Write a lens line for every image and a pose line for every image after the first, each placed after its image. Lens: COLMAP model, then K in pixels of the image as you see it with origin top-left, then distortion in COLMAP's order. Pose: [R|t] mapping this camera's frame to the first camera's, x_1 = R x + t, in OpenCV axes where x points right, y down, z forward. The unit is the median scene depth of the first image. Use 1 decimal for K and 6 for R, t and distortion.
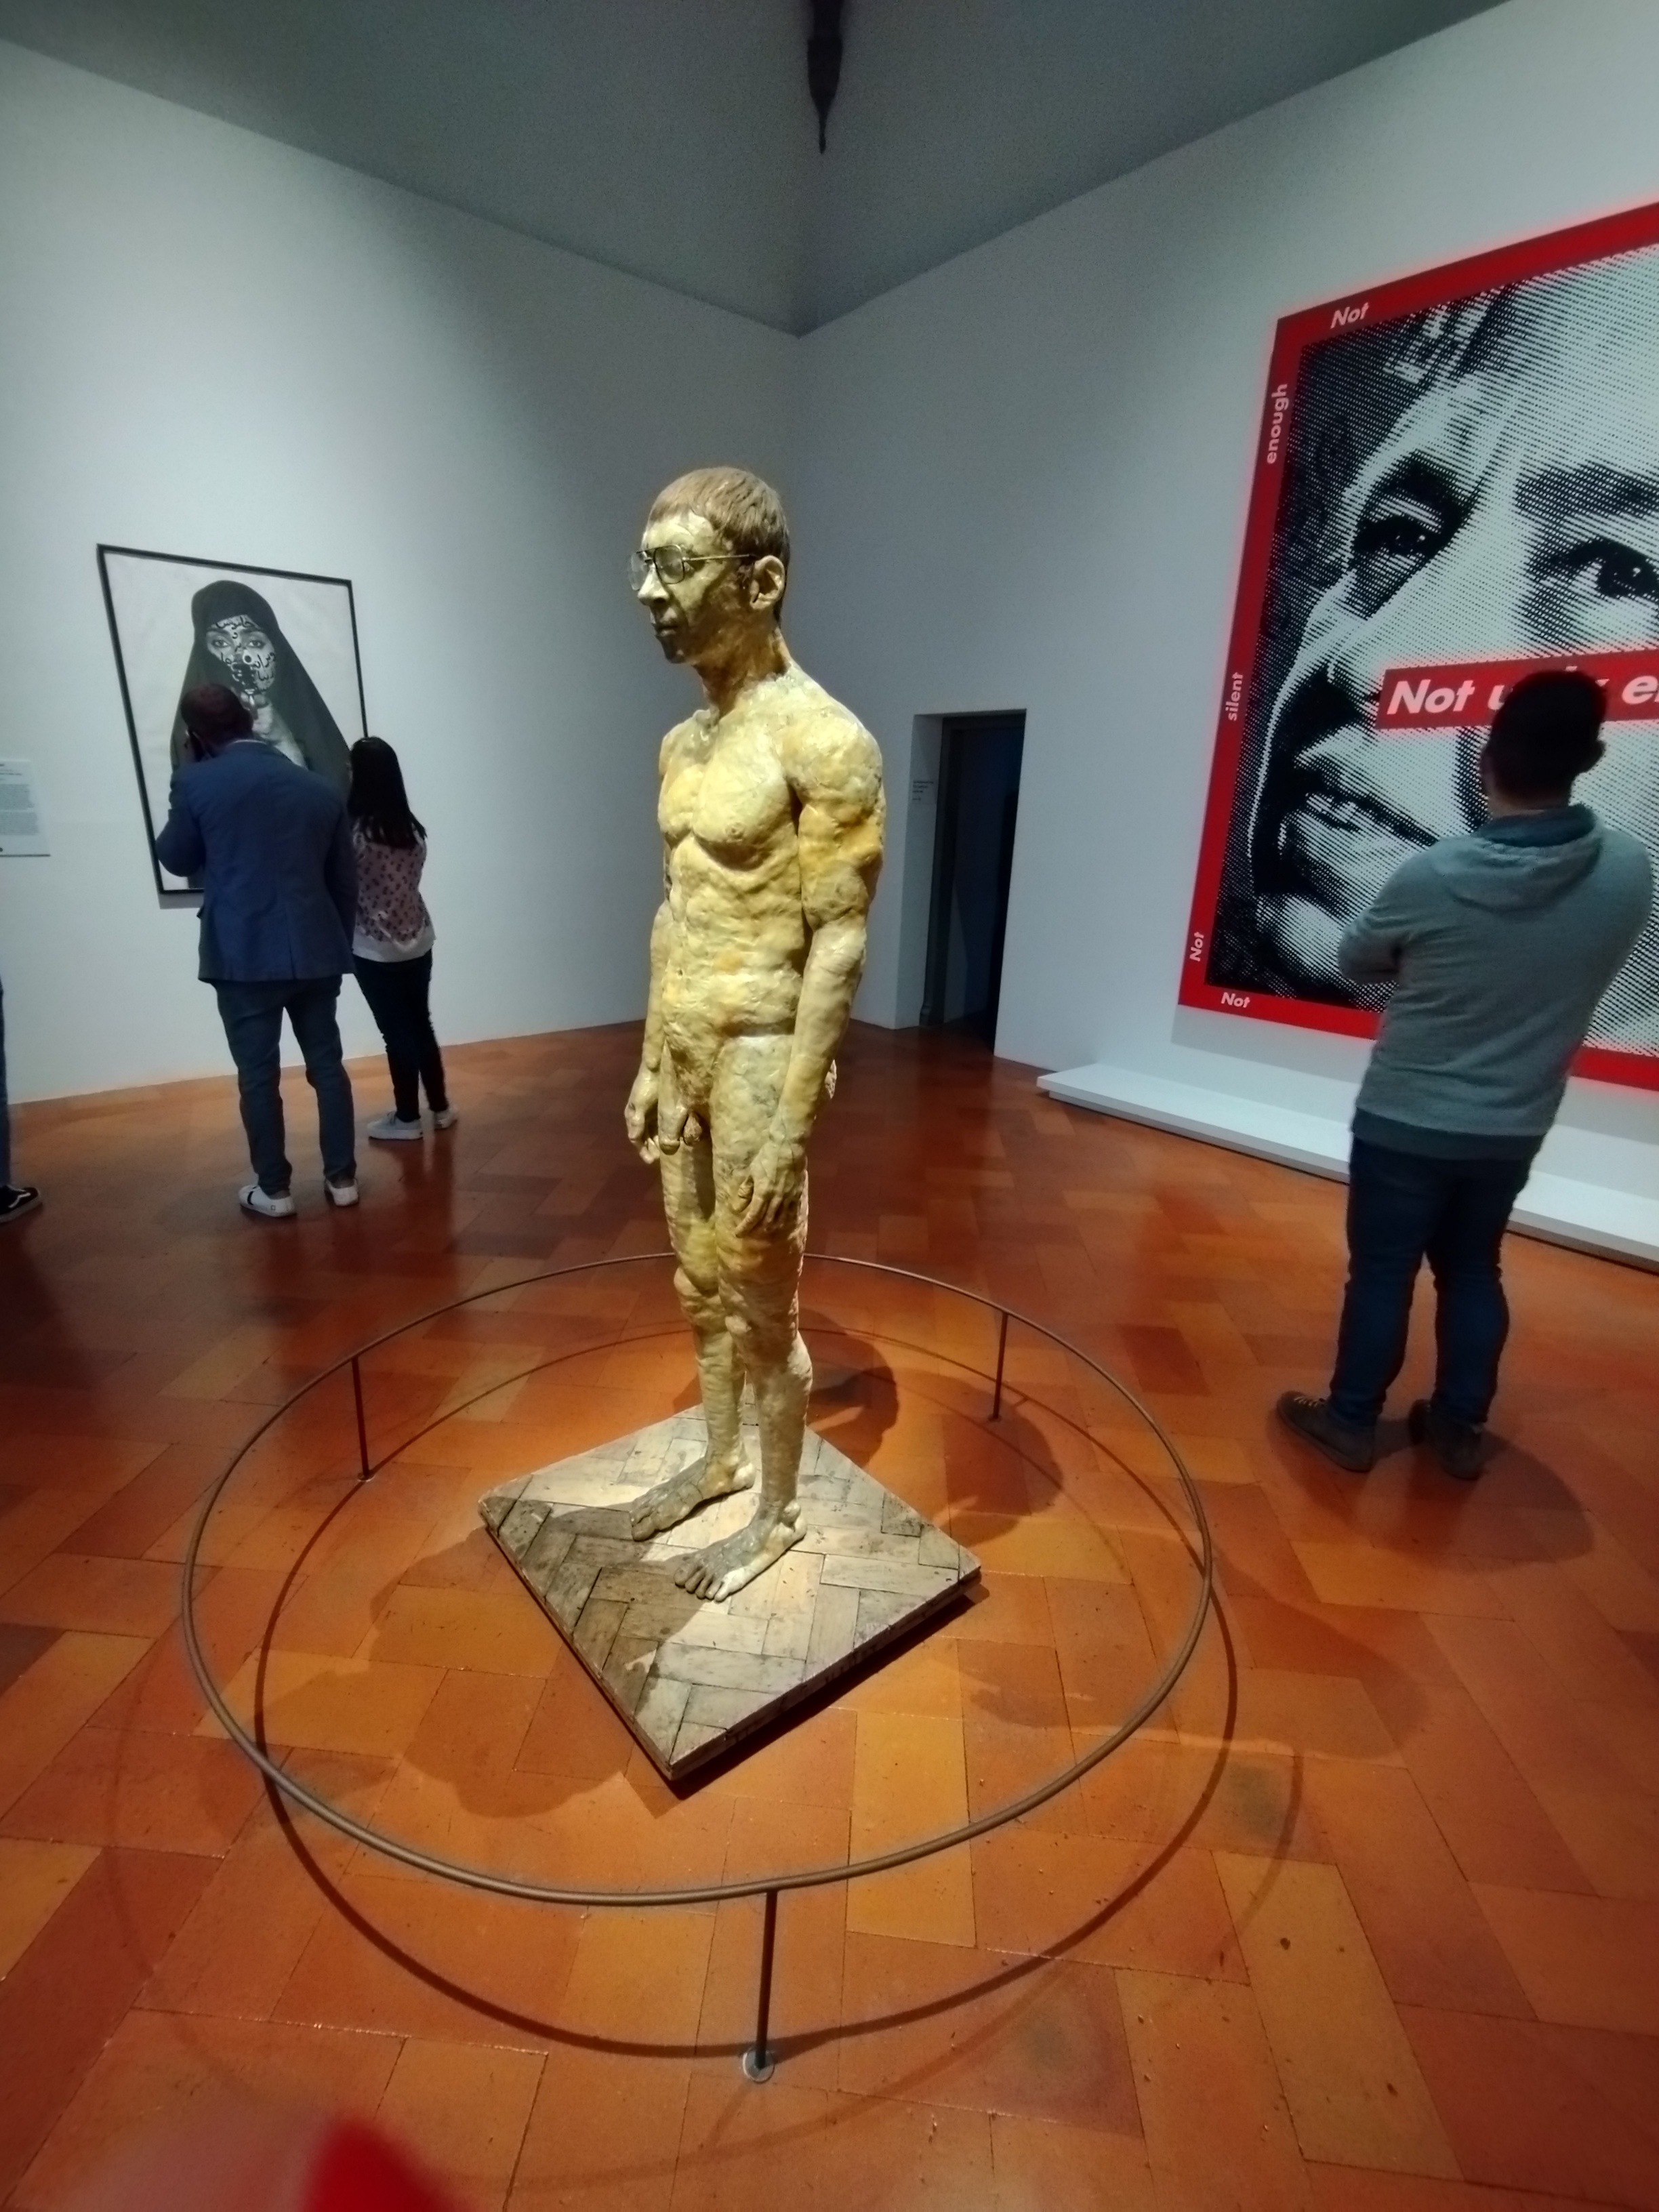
lens RADIAL K [[1008.5, 0, 788.9], [0, 1008.5, 1144.3], [0, 0, 1]] dist [0.007769, 0.000001]
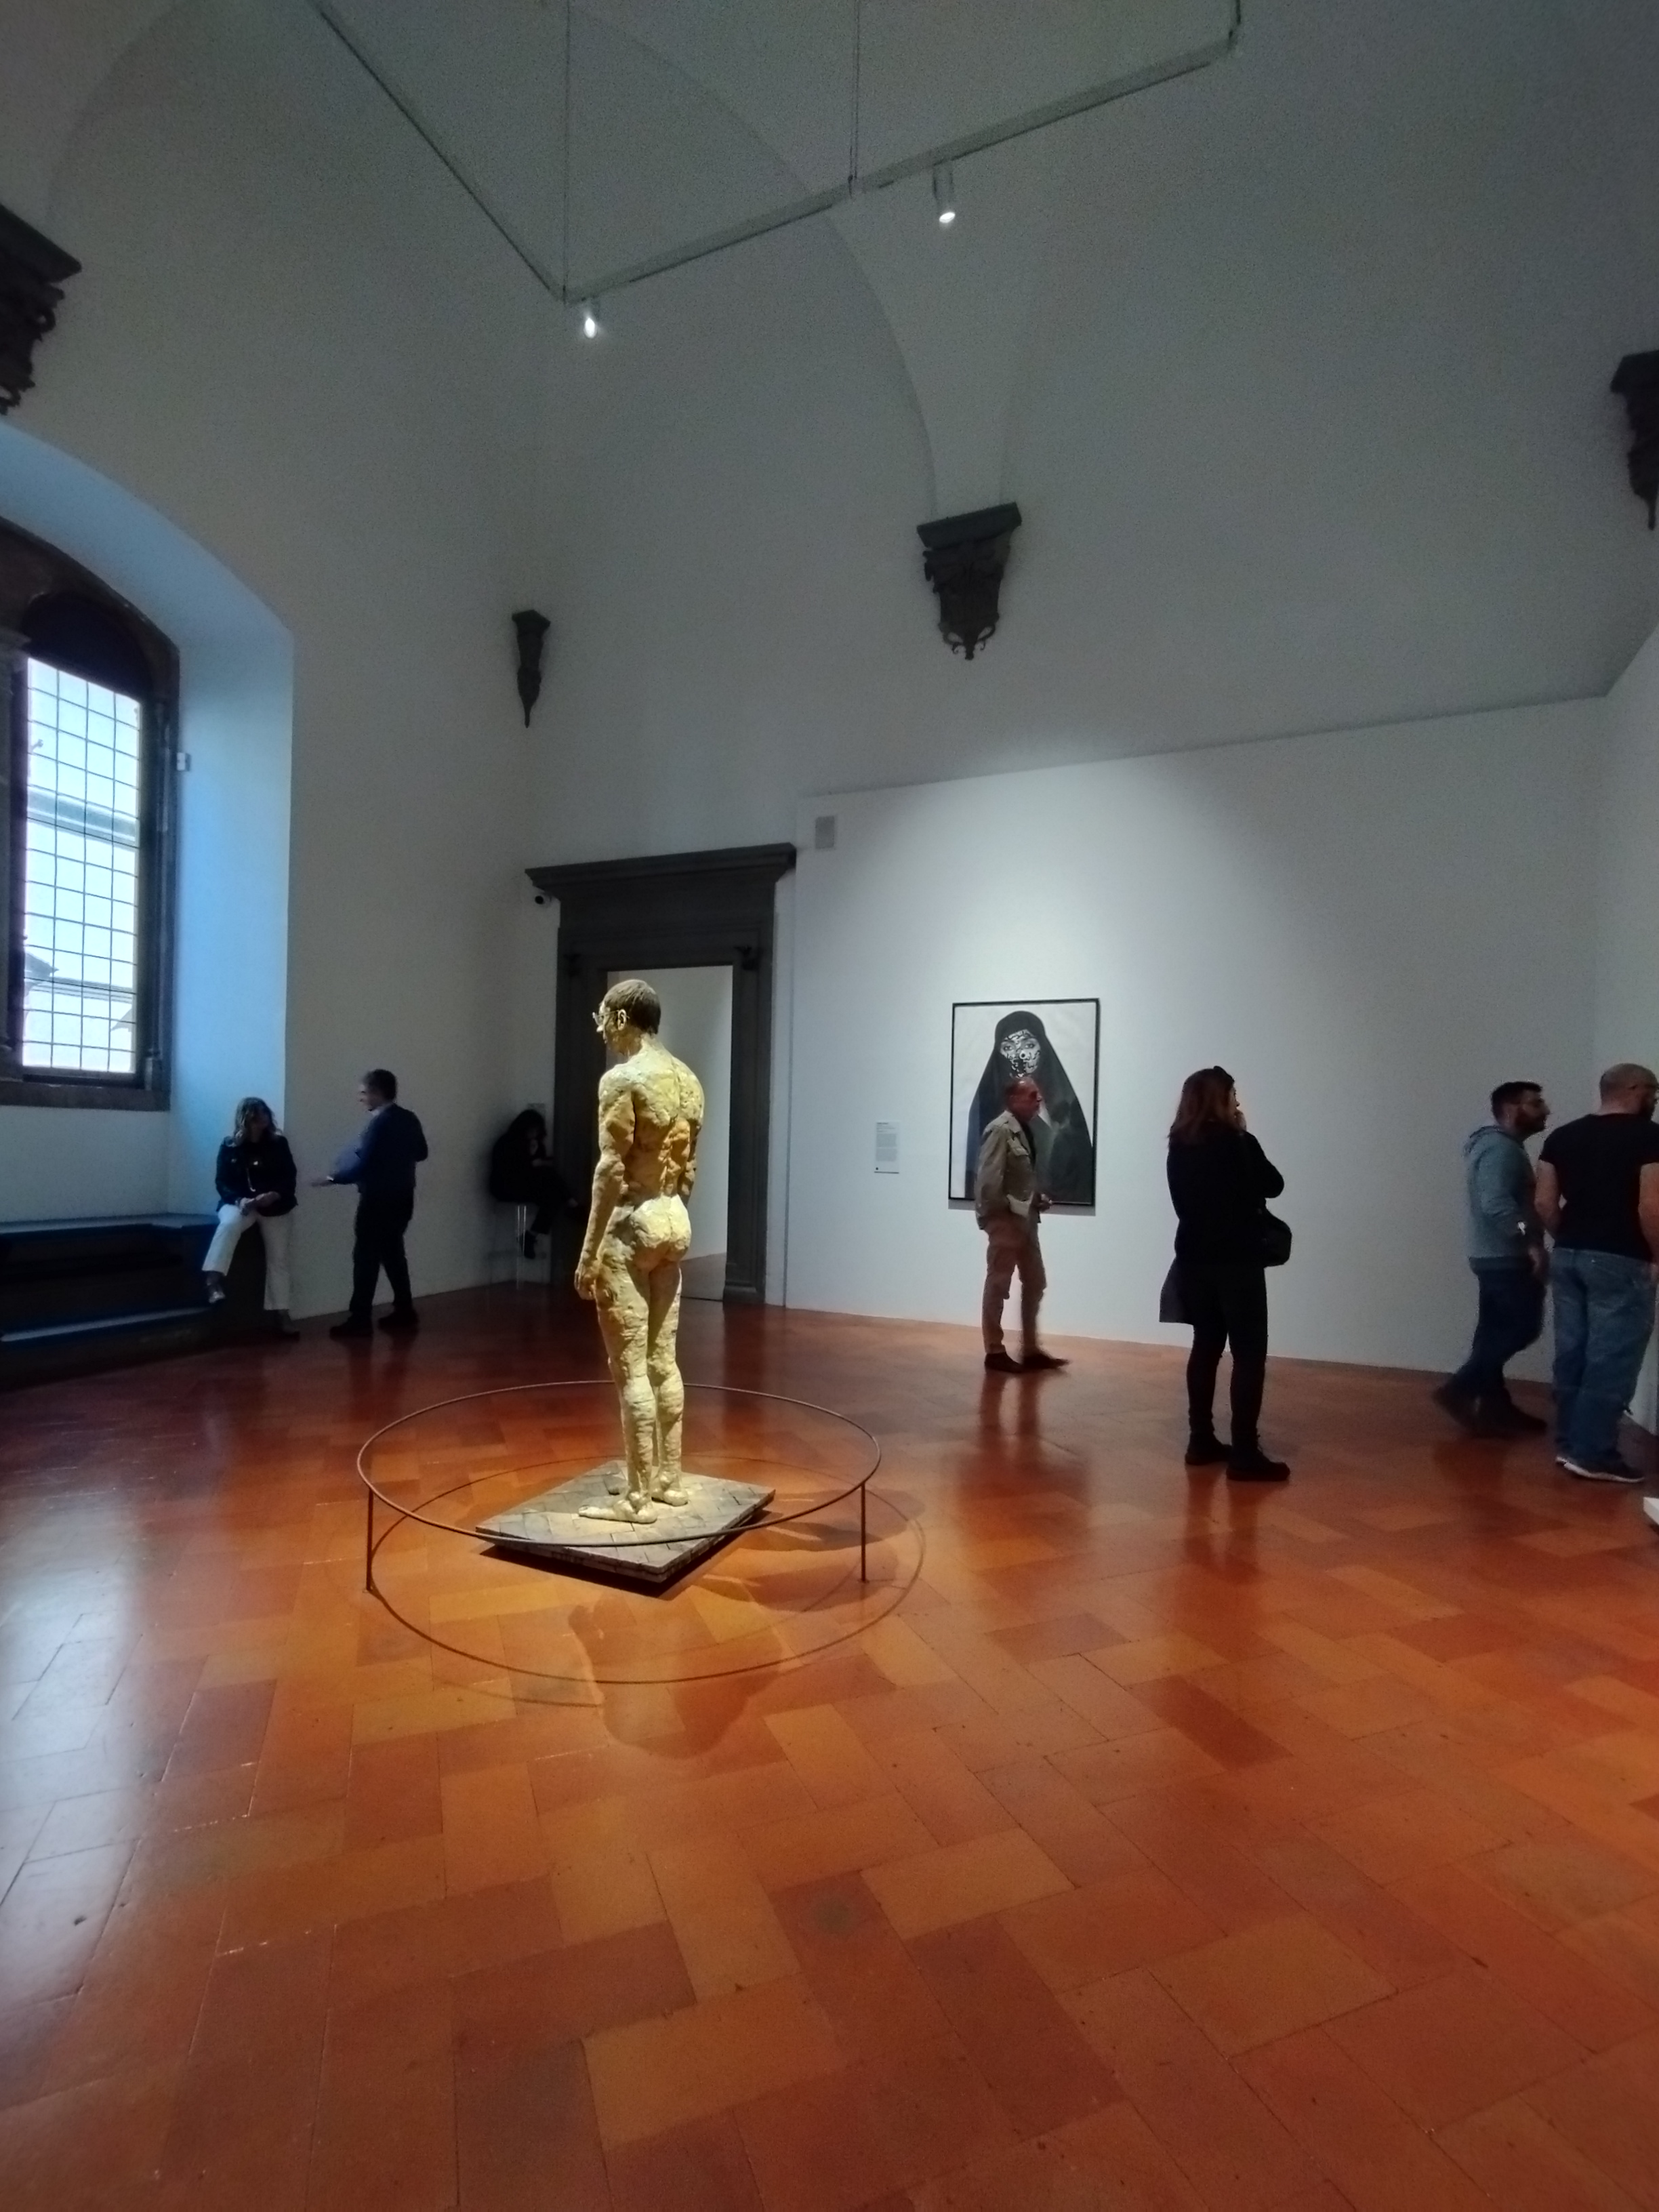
lens RADIAL K [[1008.5, 0, 788.9], [0, 1008.5, 1144.3], [0, 0, 1]] dist [0.007769, 0.000001]
pose [[0.457031, -0.008759, -0.889408, 0.666214], [-0.306558, 0.937131, -0.166757, 0.003844], [0.834952, 0.348868, 0.425613, 0.115981]]
